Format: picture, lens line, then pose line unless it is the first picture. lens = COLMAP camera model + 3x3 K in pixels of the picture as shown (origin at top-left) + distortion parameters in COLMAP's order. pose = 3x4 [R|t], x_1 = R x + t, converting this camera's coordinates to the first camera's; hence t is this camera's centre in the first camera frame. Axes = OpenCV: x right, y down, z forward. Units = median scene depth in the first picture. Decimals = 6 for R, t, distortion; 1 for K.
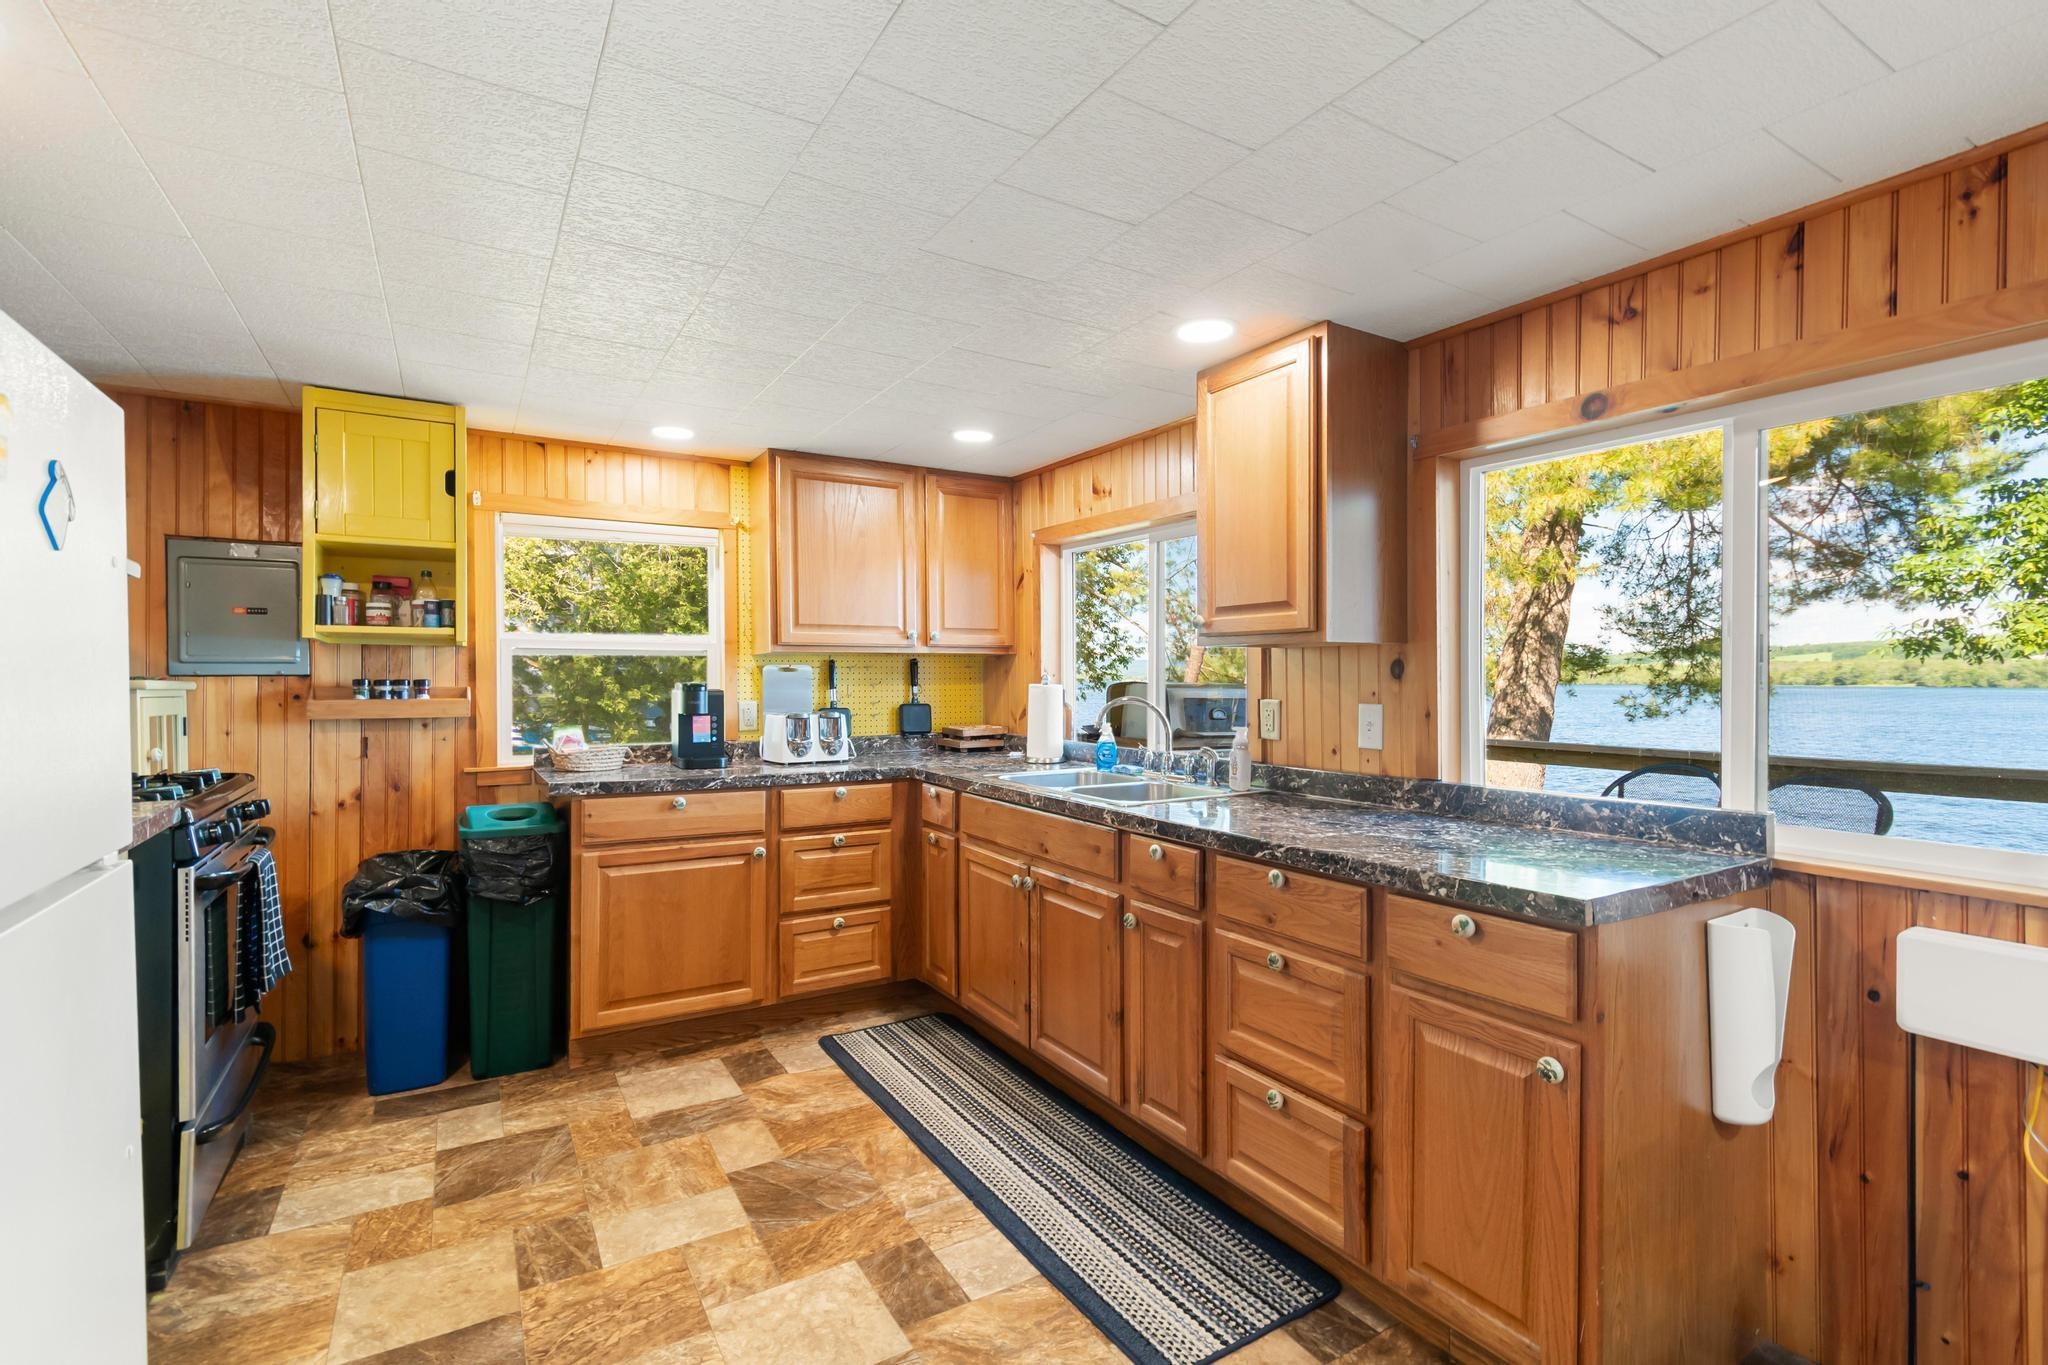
lens RADIAL K [[933.2, 0, 1036.3], [0, 933.2, 688.4], [0, 0, 1]] dist [-0.000010, -0.000656]
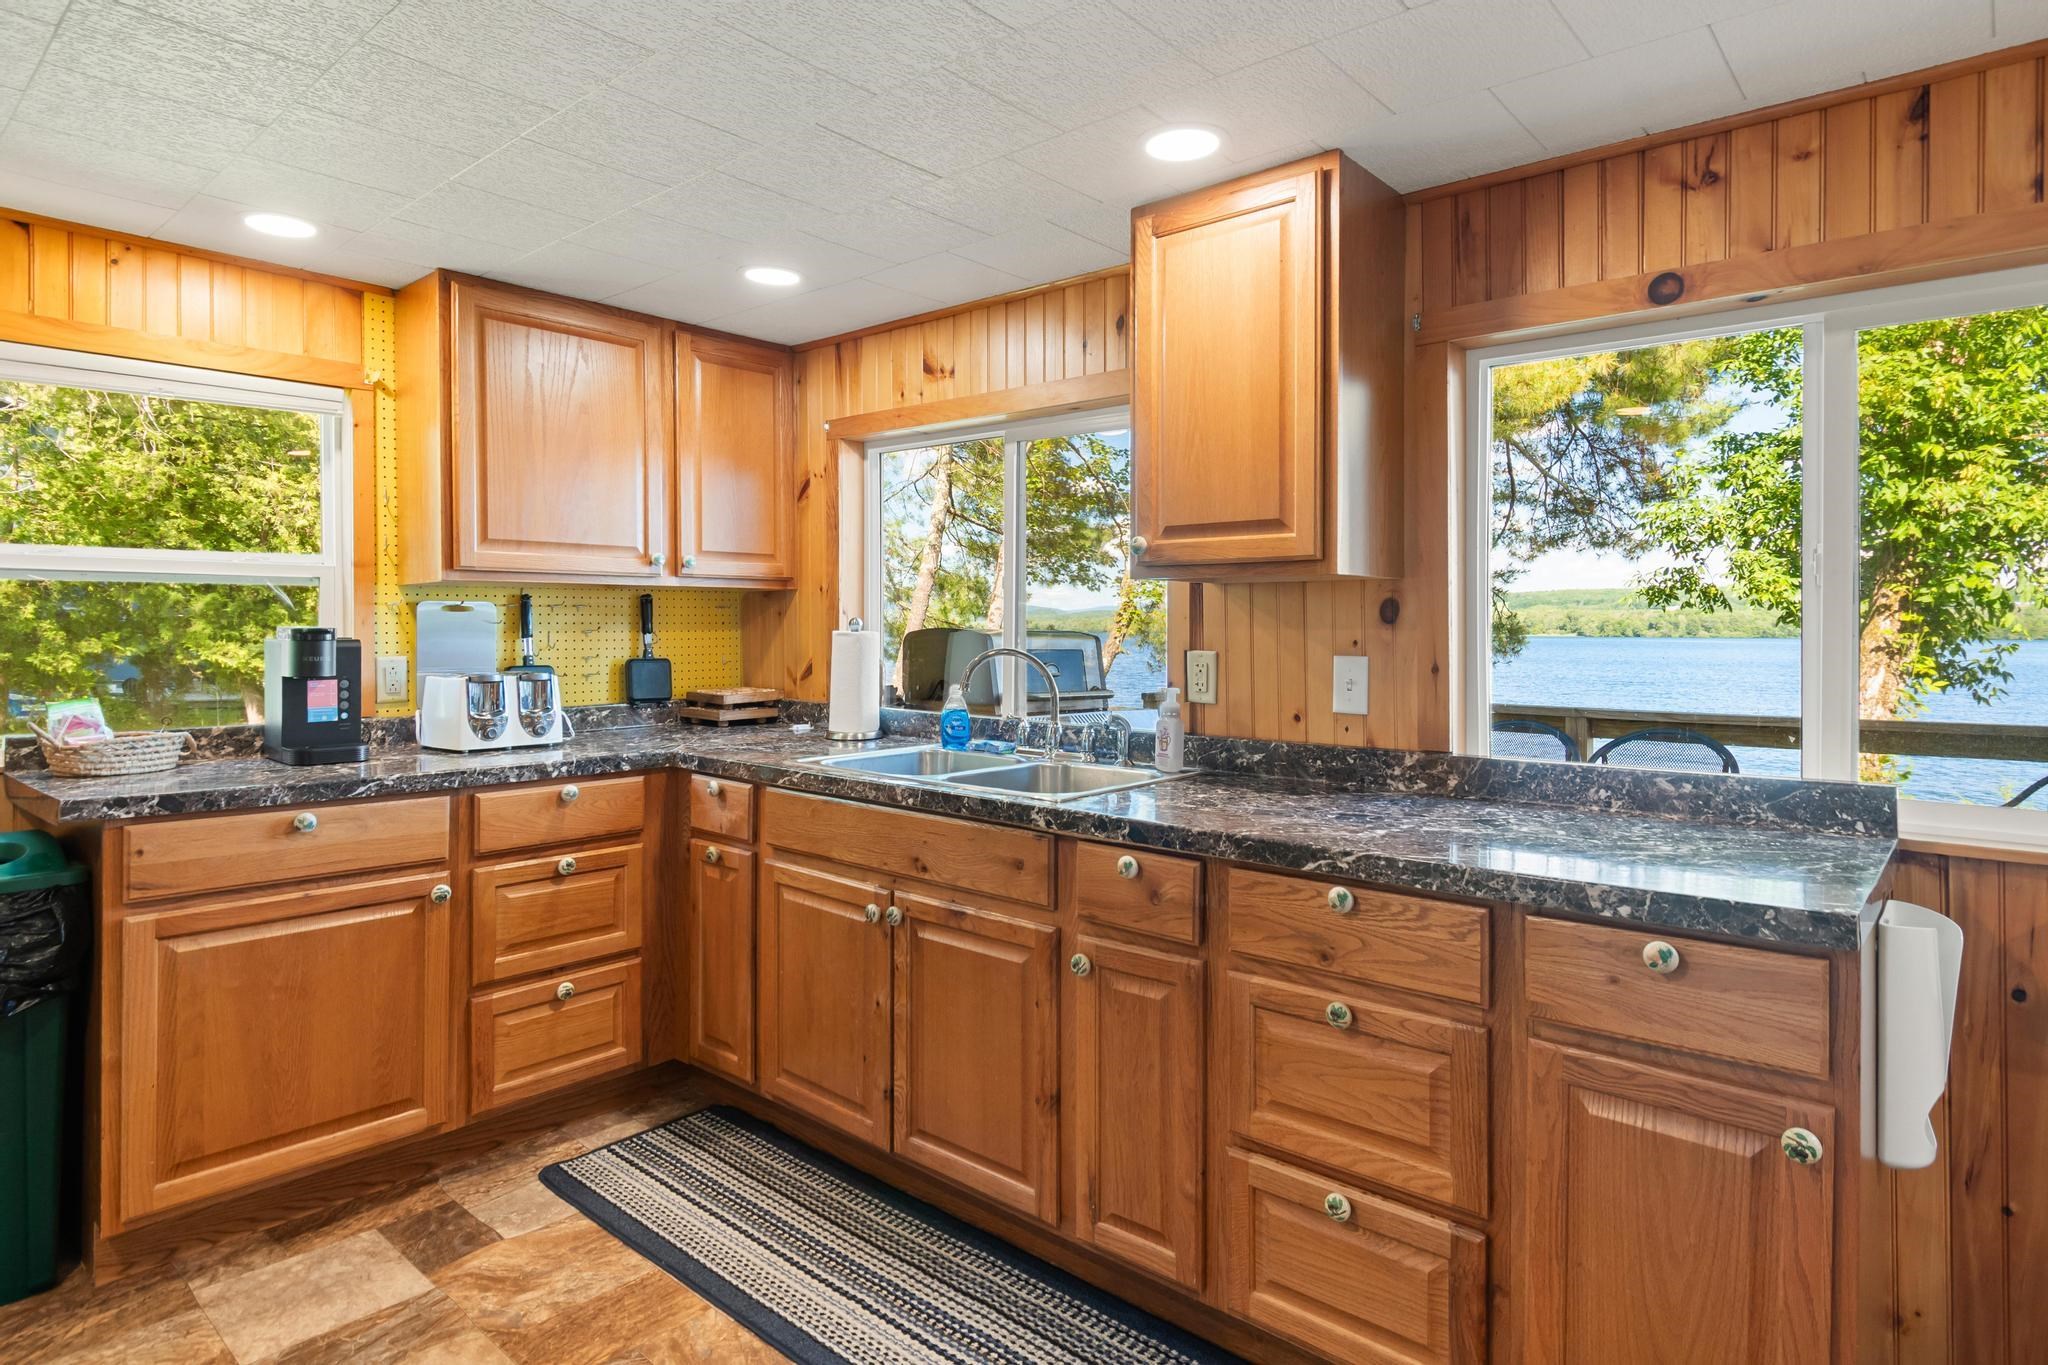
lens RADIAL K [[1124.4, 0, 1026.3], [0, 1124.4, 628.8], [0, 0, 1]] dist [0.006641, -0.009083]
pose [[0.956165, 0.002264, 0.292820, -0.148465], [0.000117, 0.999967, -0.008114, 0.001268], [-0.292829, 0.007793, 0.956133, 0.153881]]
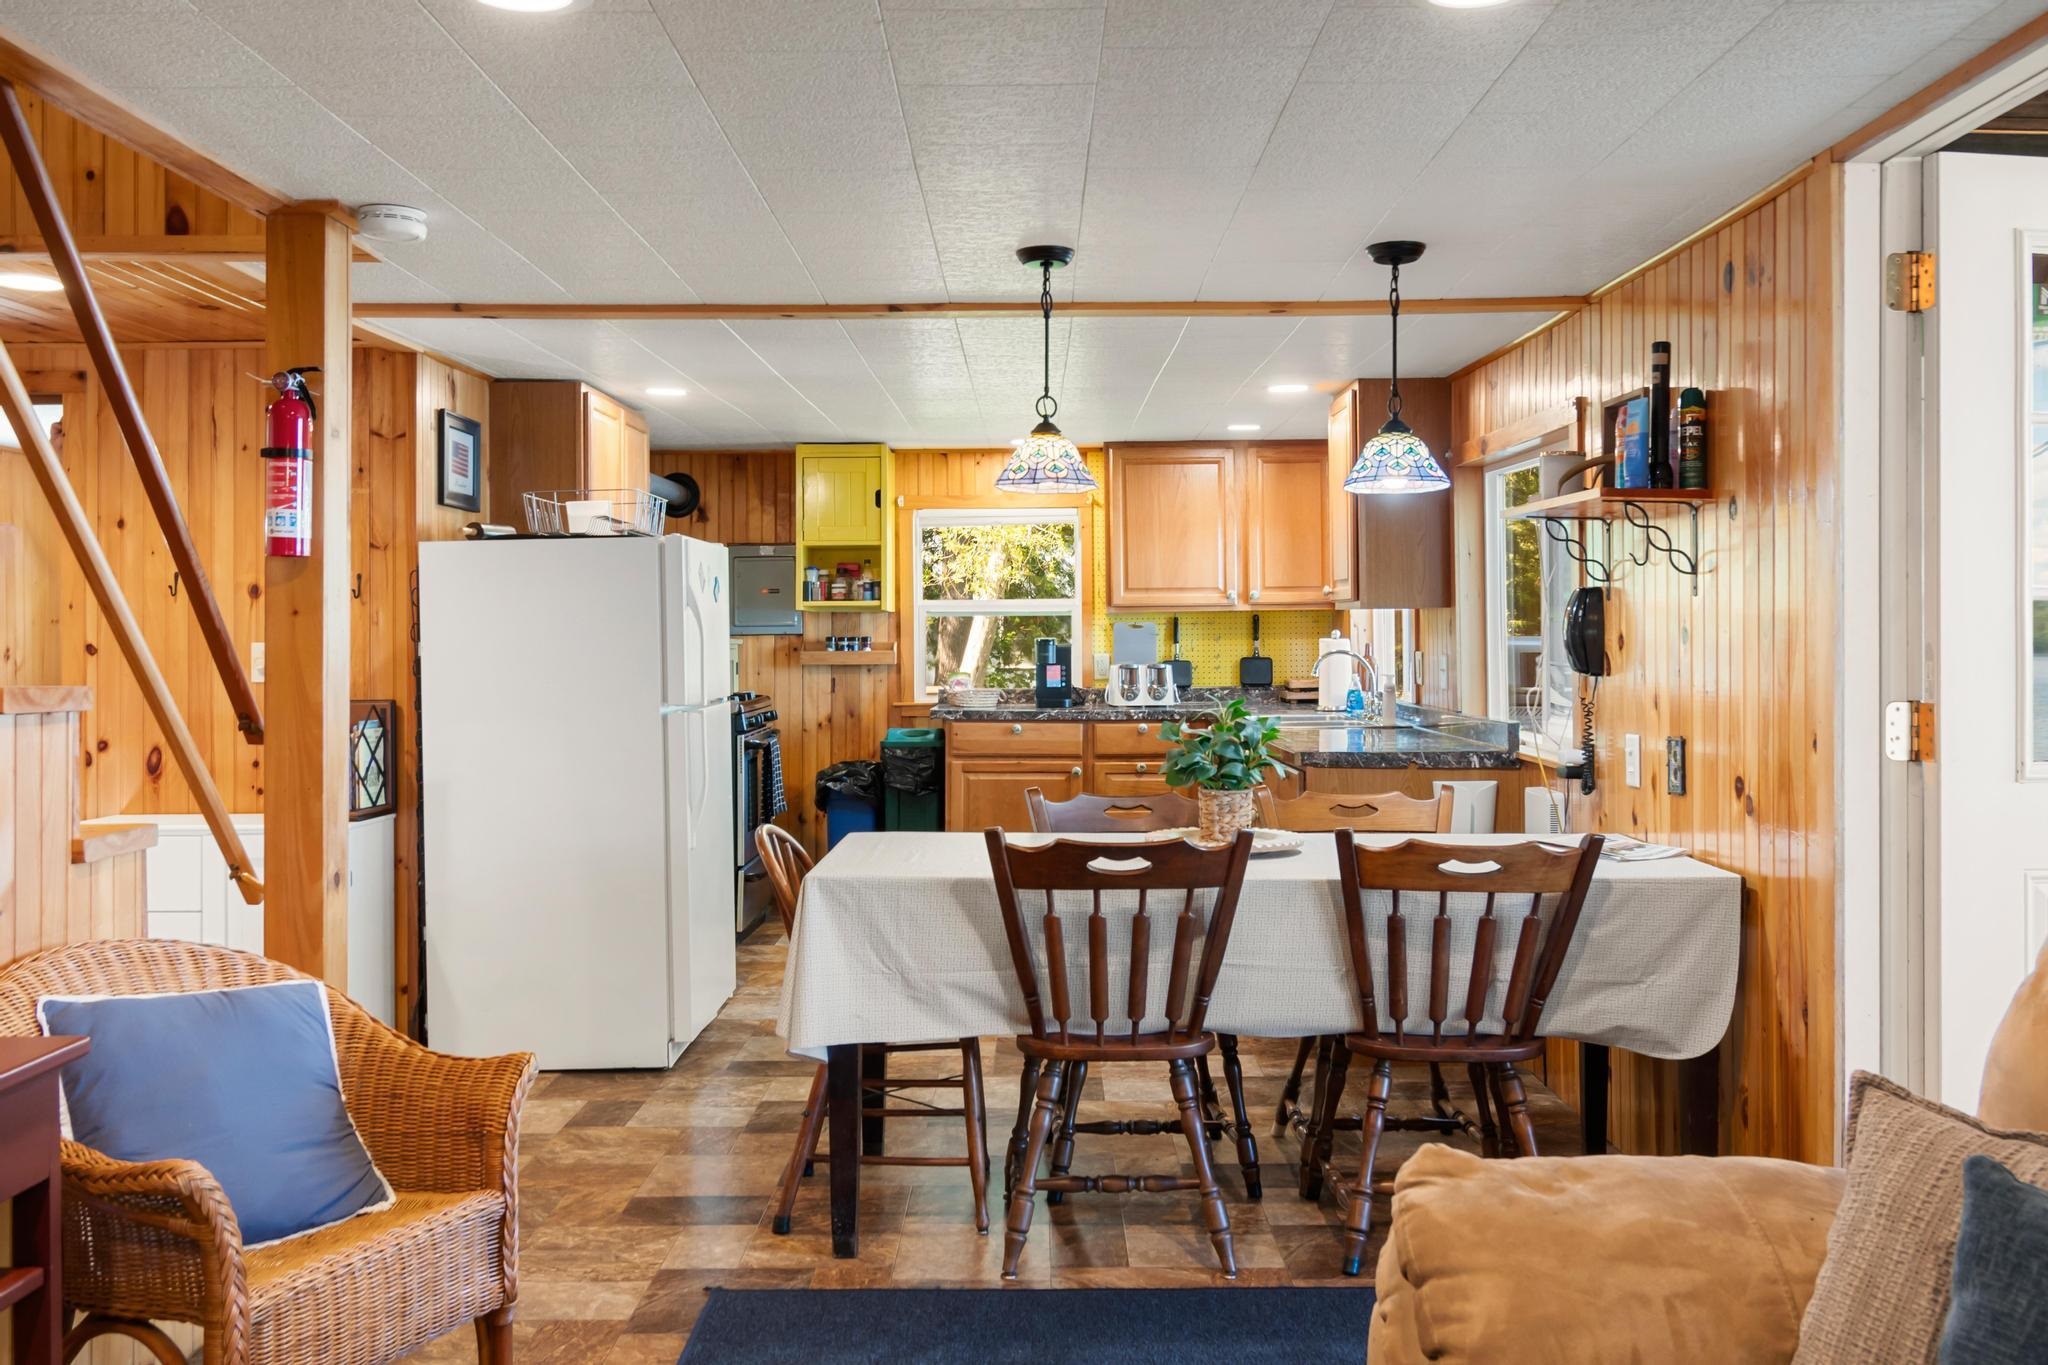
lens RADIAL K [[1661.5, 0, 1023.5], [0, 1661.5, 634.9], [0, 0, 1]] dist [0.000980, 0.000071]
pose [[0.847391, -0.003350, -0.530958, 0.904655], [0.001087, 0.999989, -0.004574, -0.001019], [0.530968, 0.003298, 0.847386, -1.028957]]
